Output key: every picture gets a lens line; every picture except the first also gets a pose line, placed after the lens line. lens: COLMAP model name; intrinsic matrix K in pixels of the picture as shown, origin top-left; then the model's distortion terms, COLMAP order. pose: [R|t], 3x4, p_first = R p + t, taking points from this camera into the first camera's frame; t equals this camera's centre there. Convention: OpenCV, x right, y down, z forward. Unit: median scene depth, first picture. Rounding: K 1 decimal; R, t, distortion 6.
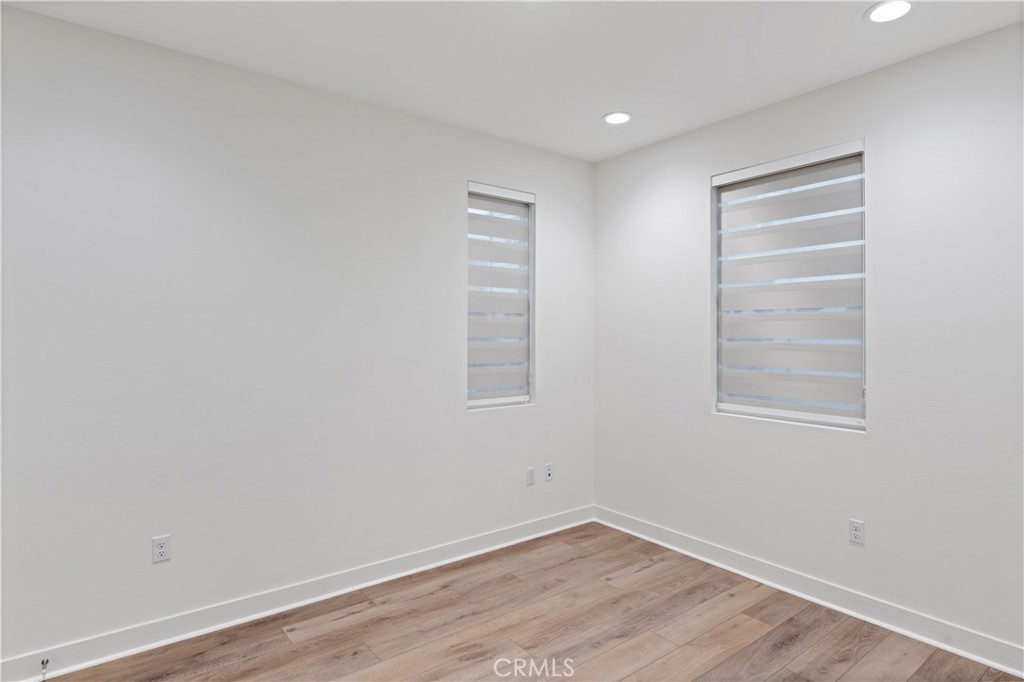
lens RADIAL K [[550.0, 0, 513.9], [0, 550.0, 341.7], [0, 0, 1]] dist [0.005300, 0.000542]
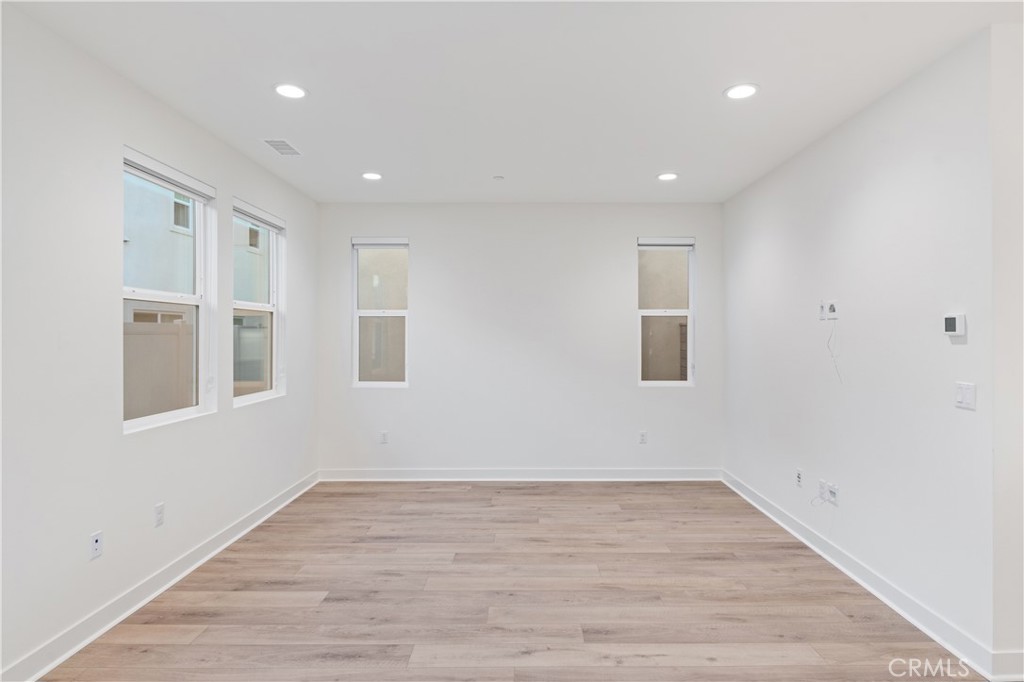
lens RADIAL K [[550.0, 0, 512.5], [0, 550.0, 339.9], [0, 0, 1]] dist [0.005300, 0.000542]
pose [[-0.785543, -0.006717, 0.618770, -0.646857], [-0.006900, 0.999974, 0.002095, -0.017691], [-0.618768, -0.002624, -0.785569, 1.760196]]
